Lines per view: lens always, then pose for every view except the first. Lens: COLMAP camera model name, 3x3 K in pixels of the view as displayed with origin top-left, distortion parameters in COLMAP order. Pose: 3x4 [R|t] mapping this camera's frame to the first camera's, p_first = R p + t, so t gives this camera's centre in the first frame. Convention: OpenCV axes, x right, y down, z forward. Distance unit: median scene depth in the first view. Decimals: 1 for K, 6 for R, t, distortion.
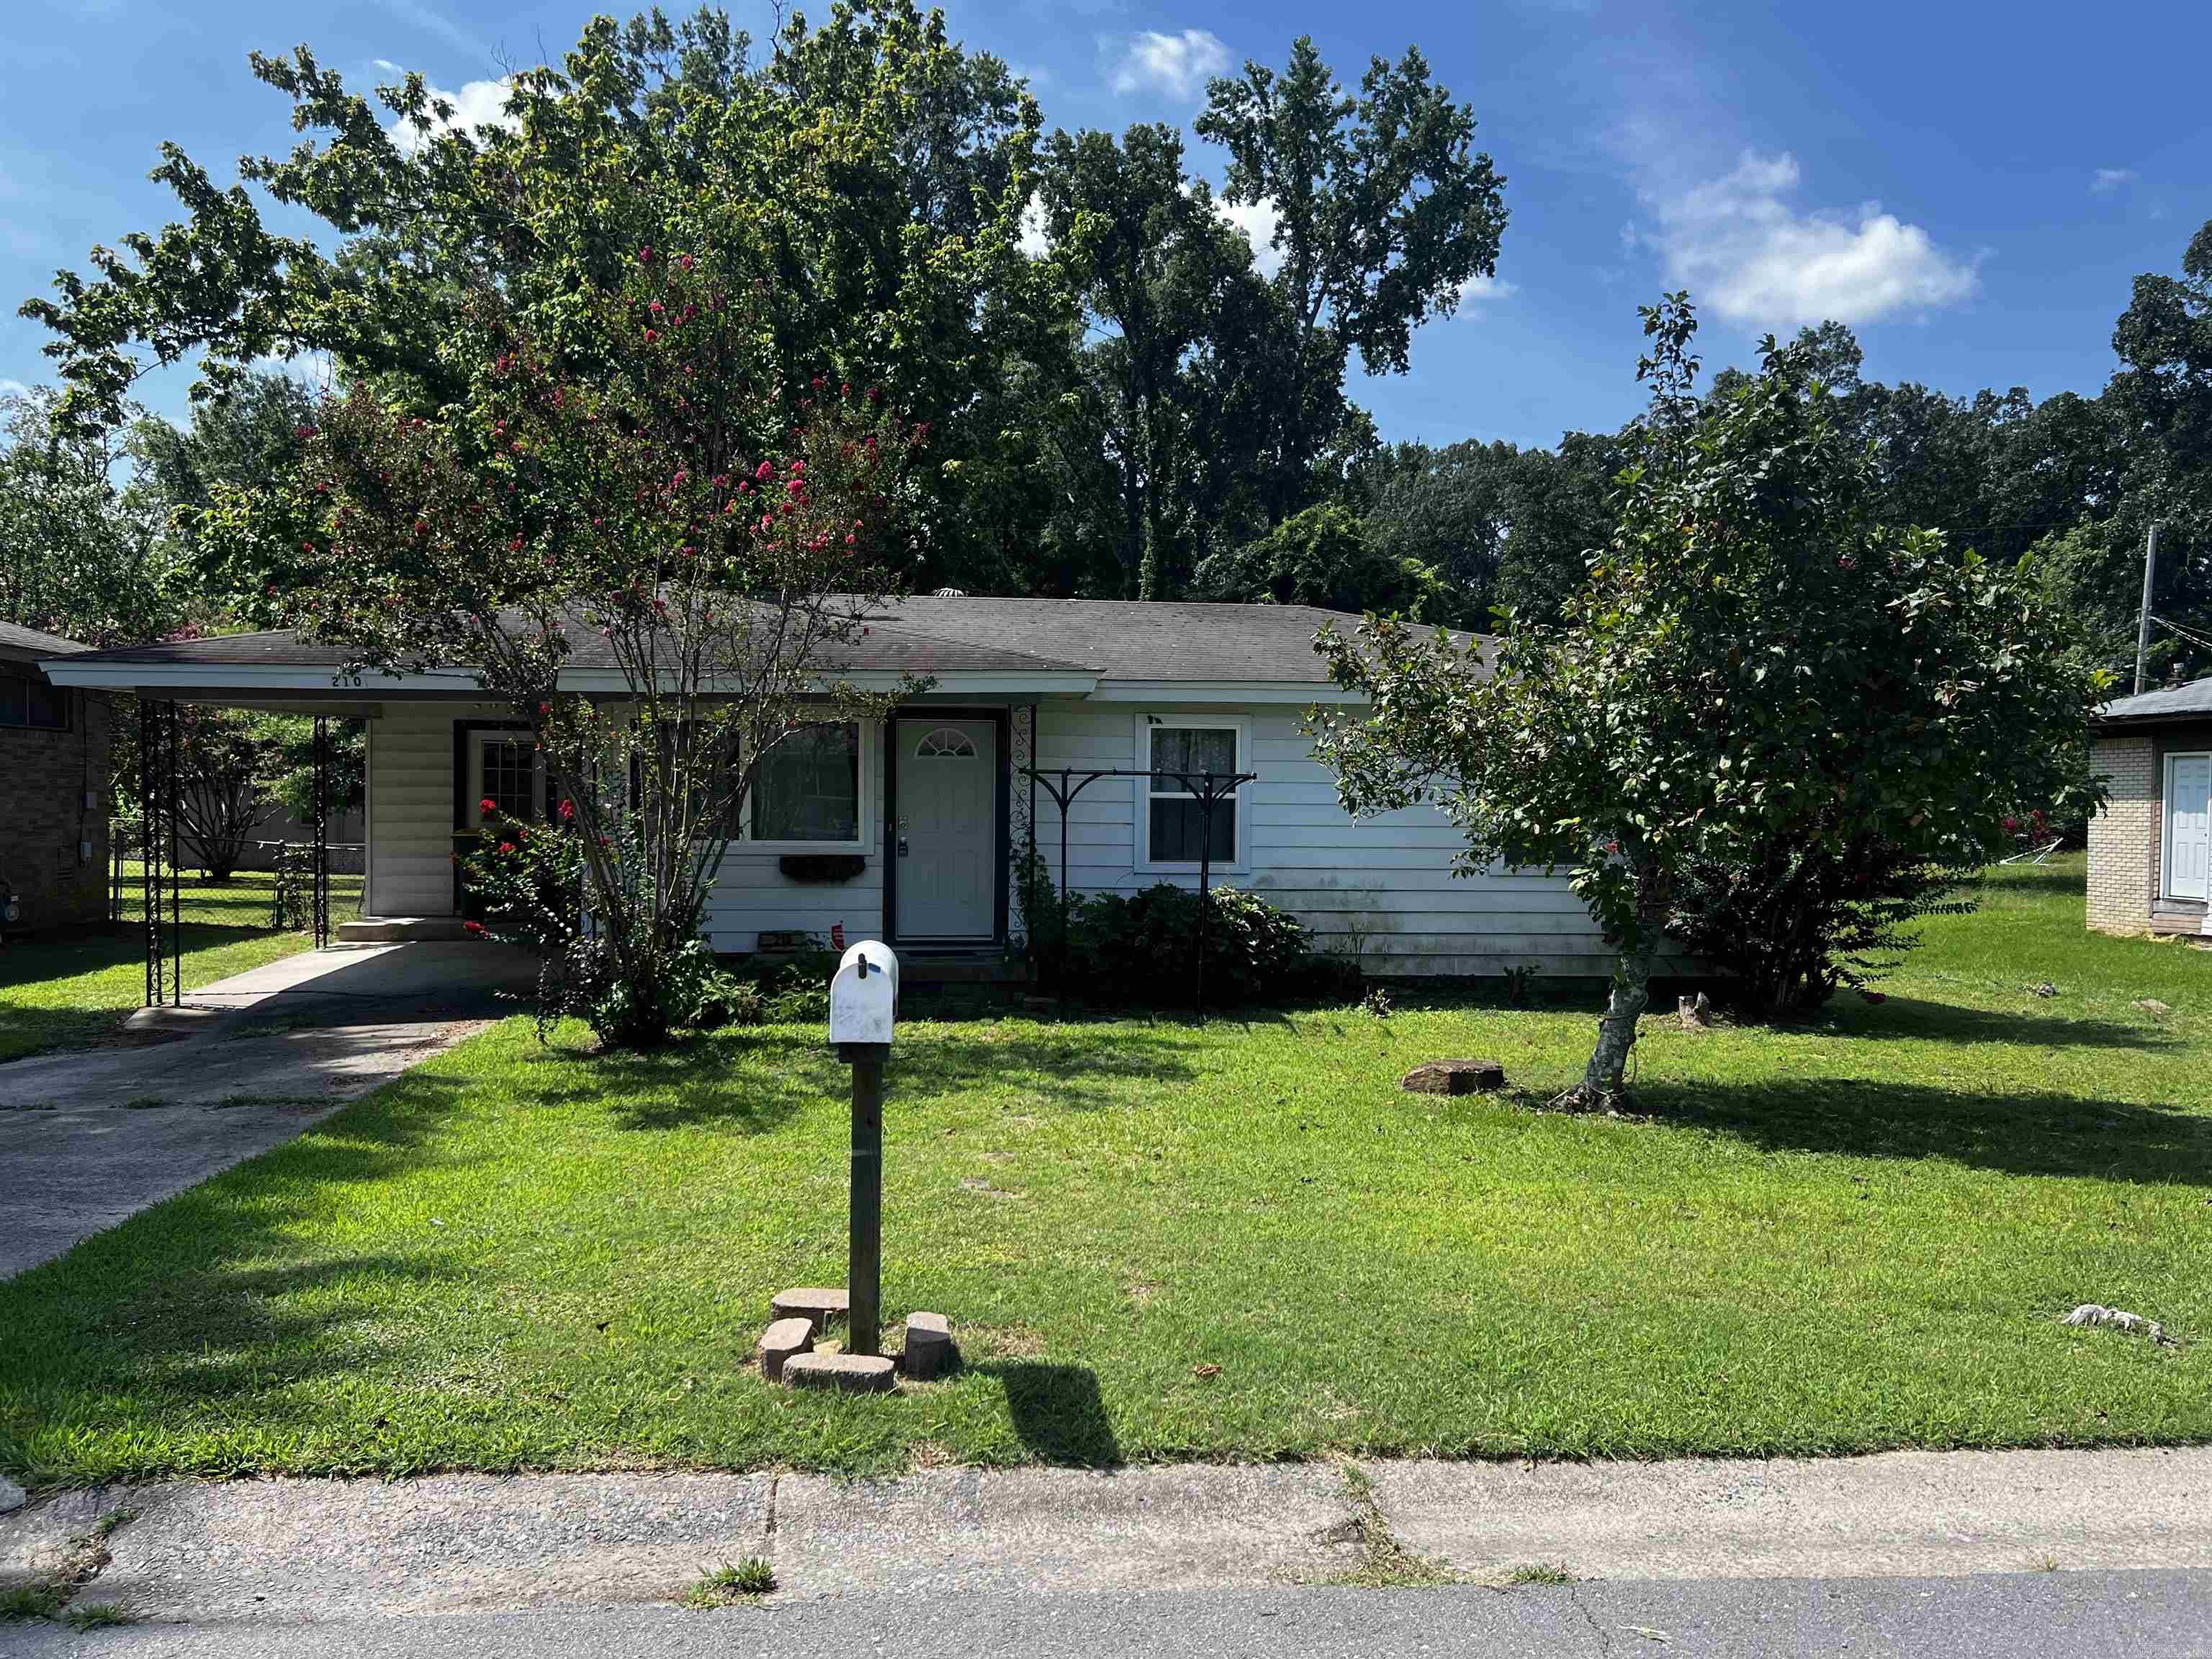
lens RADIAL K [[1678.4, 0, 1111.2], [0, 1678.4, 848.0], [0, 0, 1]] dist [0.049557, -0.051980]
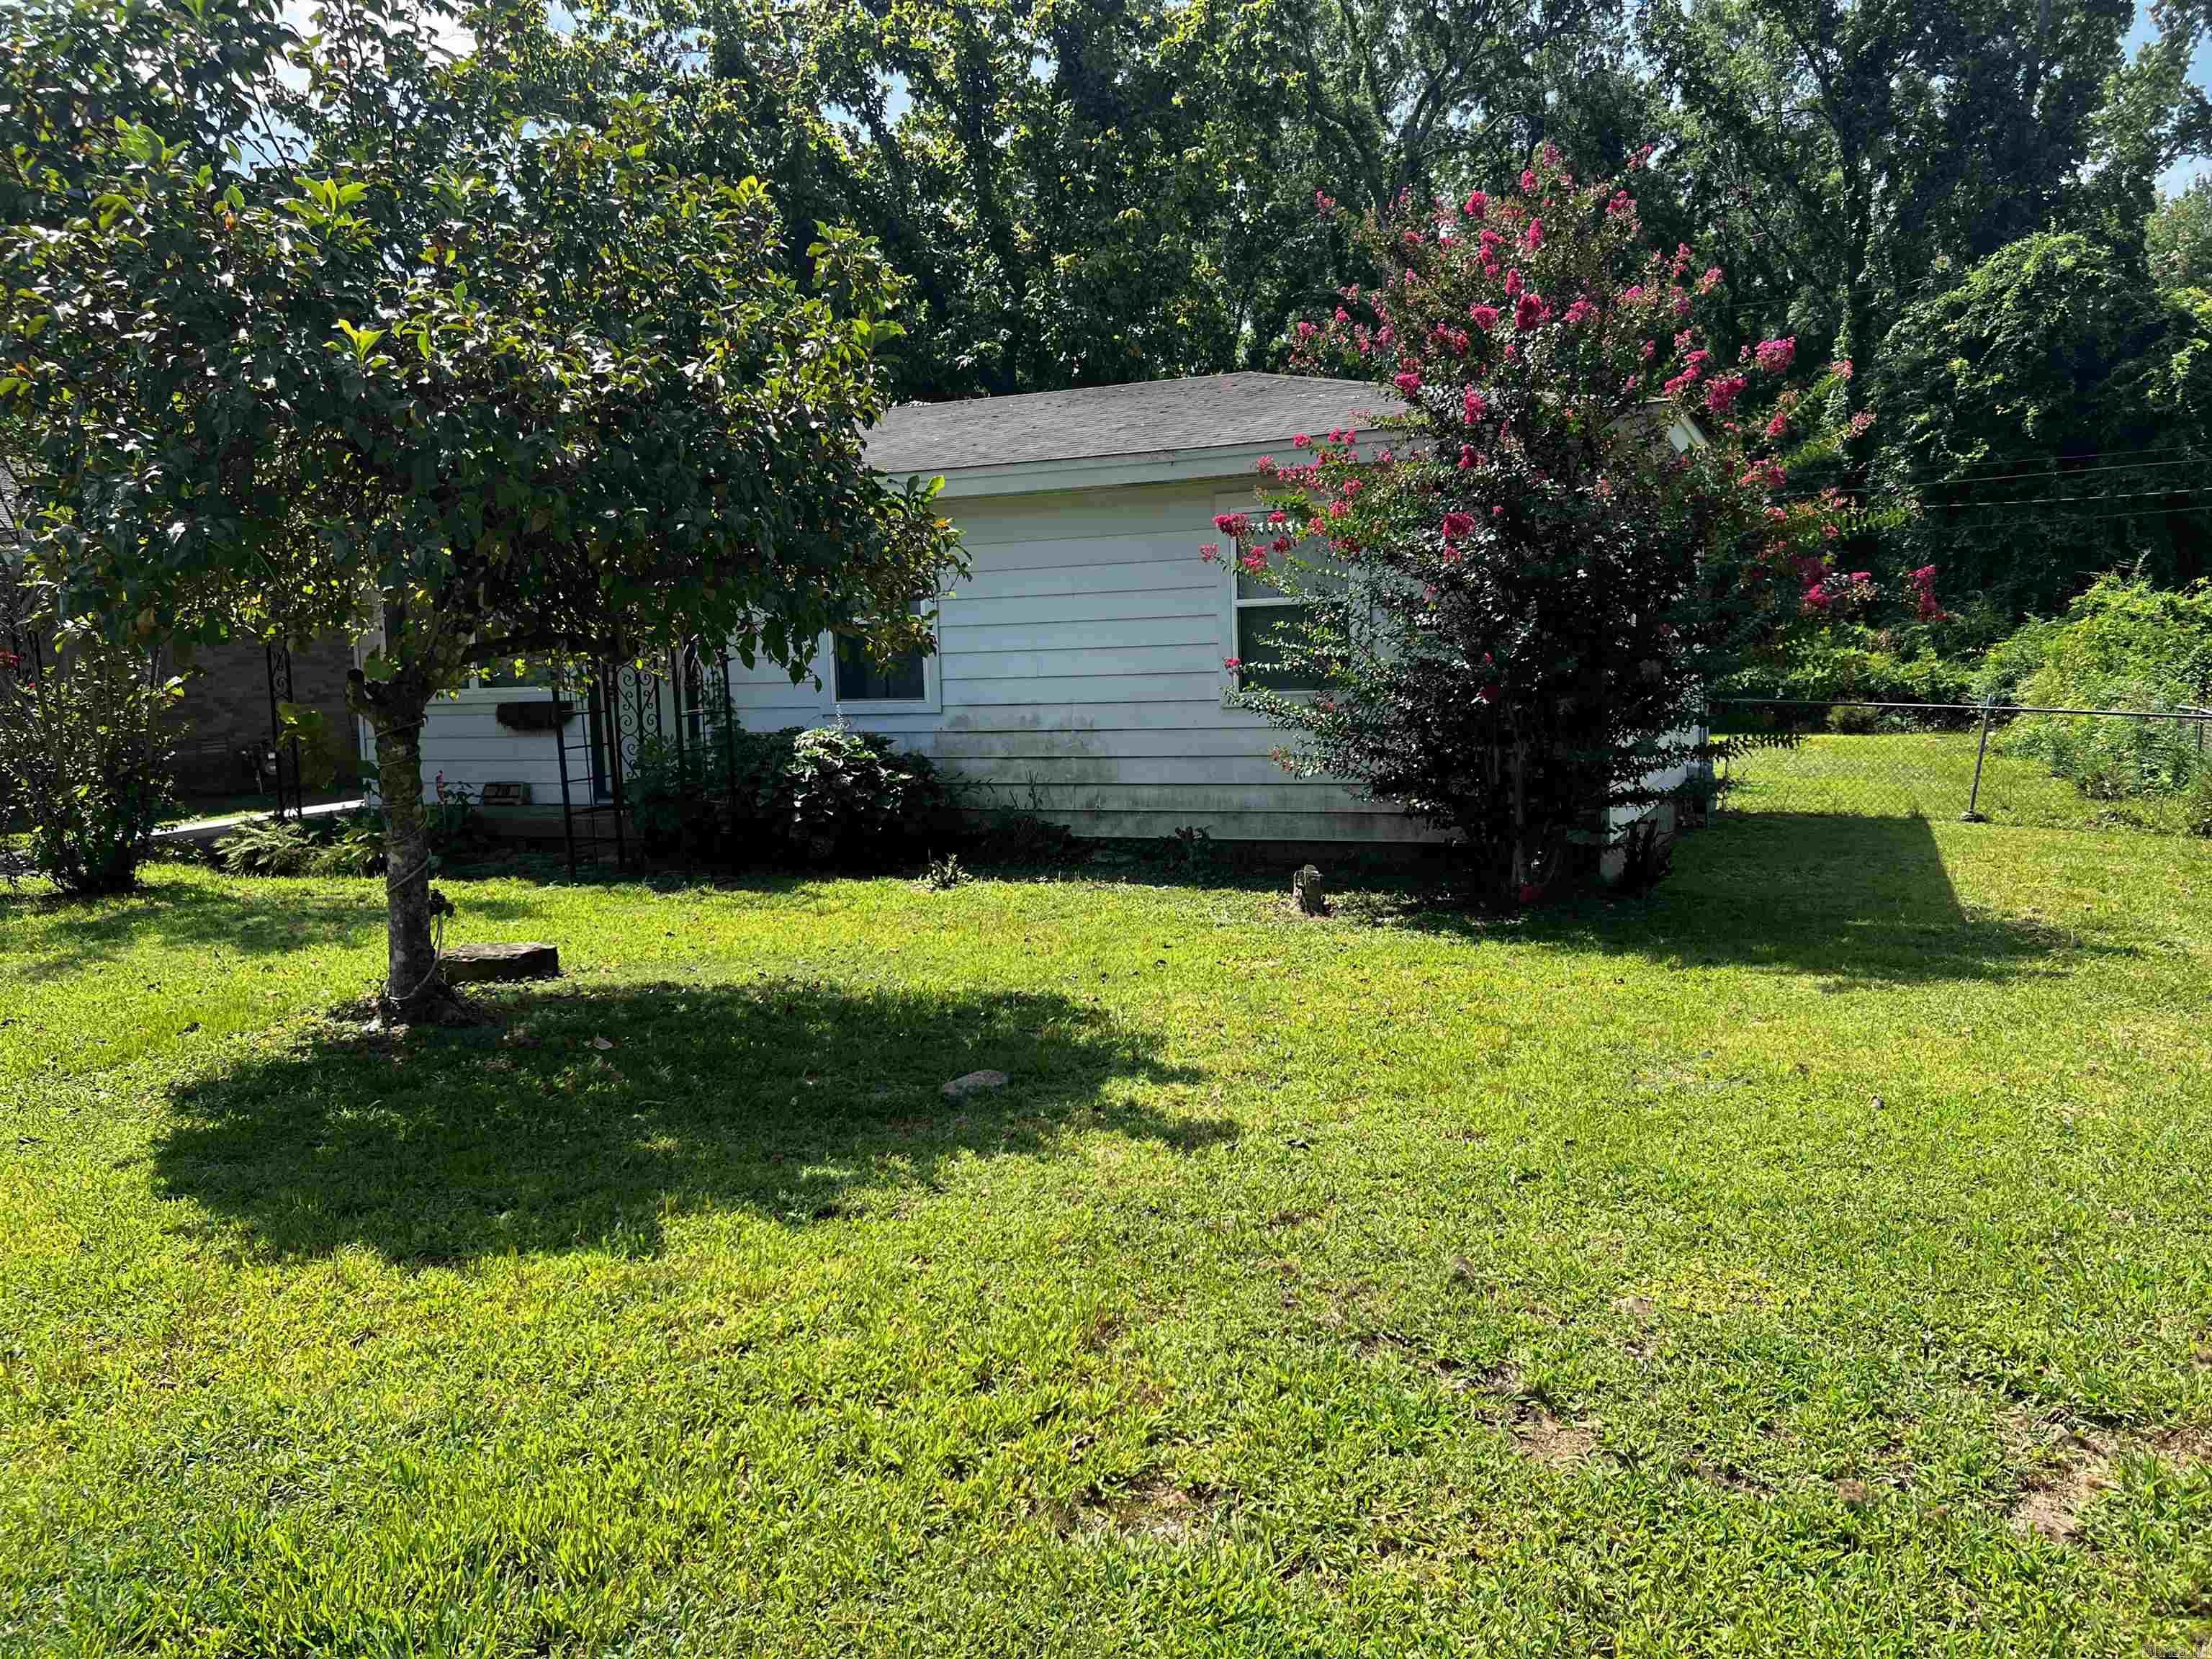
lens RADIAL K [[1678.4, 0, 1127.3], [0, 1678.4, 829.9], [0, 0, 1]] dist [0.049557, -0.051980]
pose [[0.857223, 0.013523, -0.514768, 0.673817], [0.025093, 0.997371, 0.067988, 0.021982], [0.514334, -0.071198, 0.854629, 0.384790]]
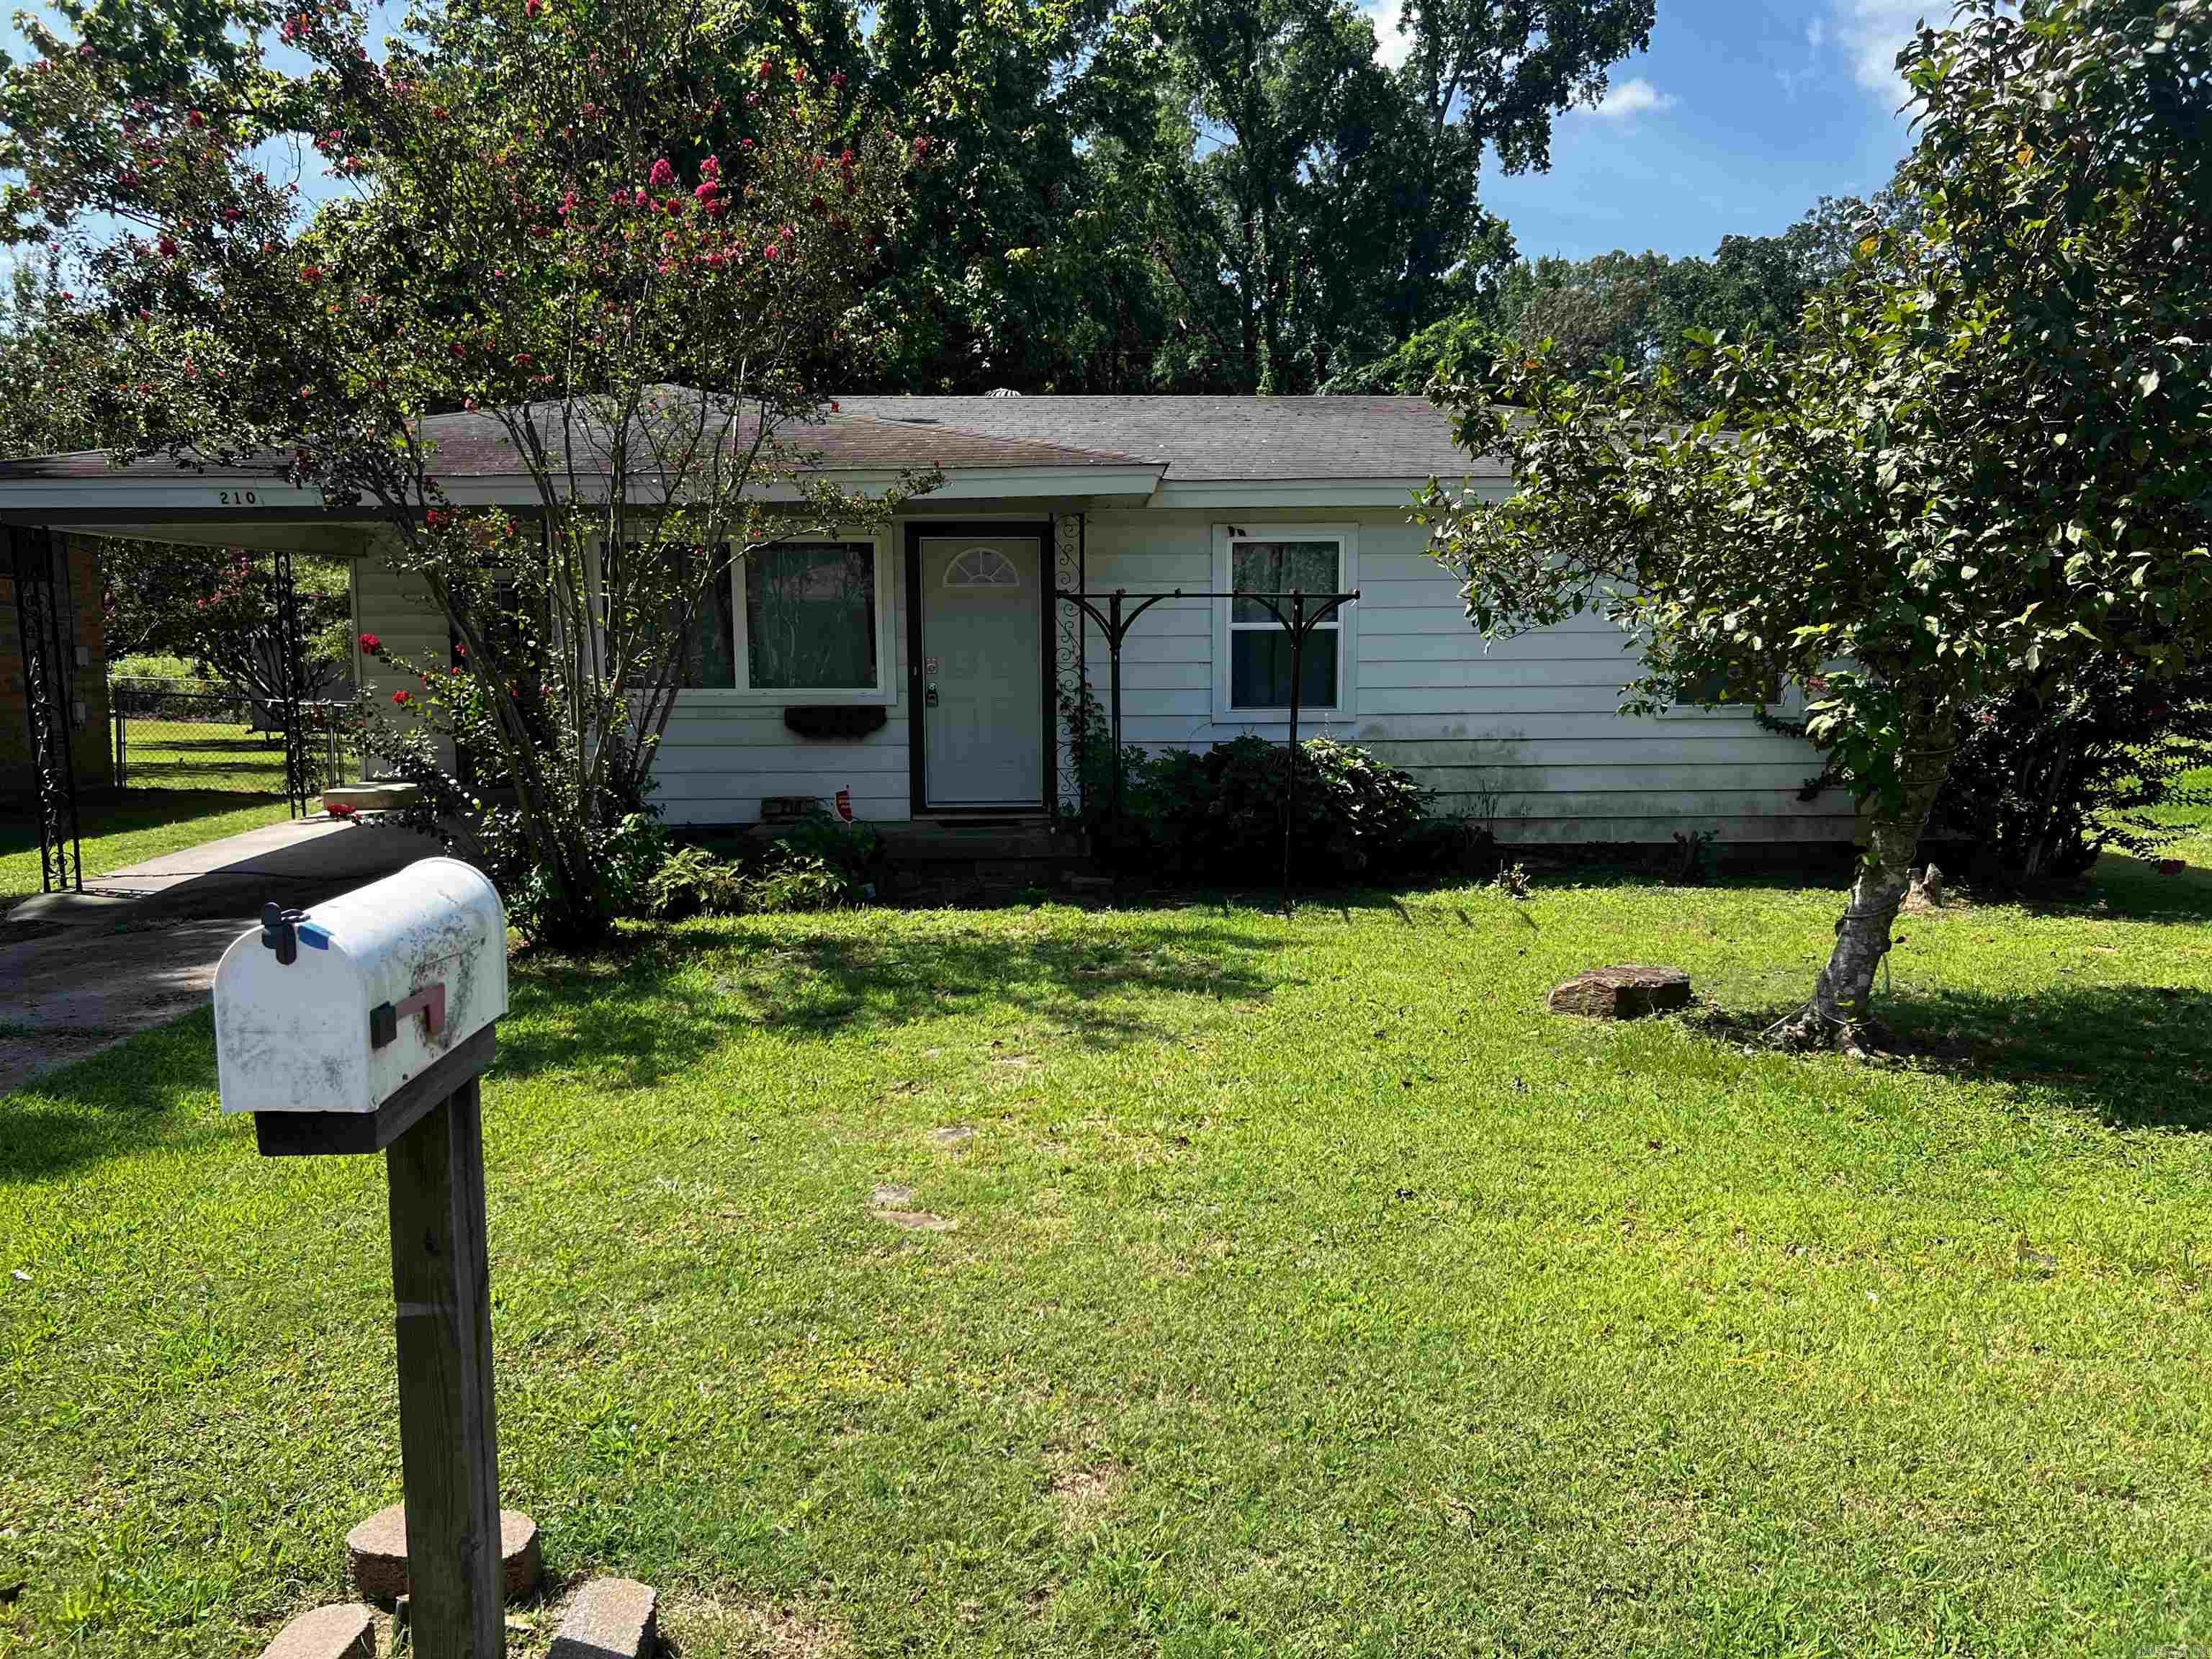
lens RADIAL K [[1678.4, 0, 1112.5], [0, 1678.4, 844.7], [0, 0, 1]] dist [0.049557, -0.051980]
pose [[0.997139, -0.007319, -0.075240, 0.029782], [0.013670, 0.996352, 0.084242, 0.005462], [0.074348, -0.085030, 0.993601, 0.201029]]
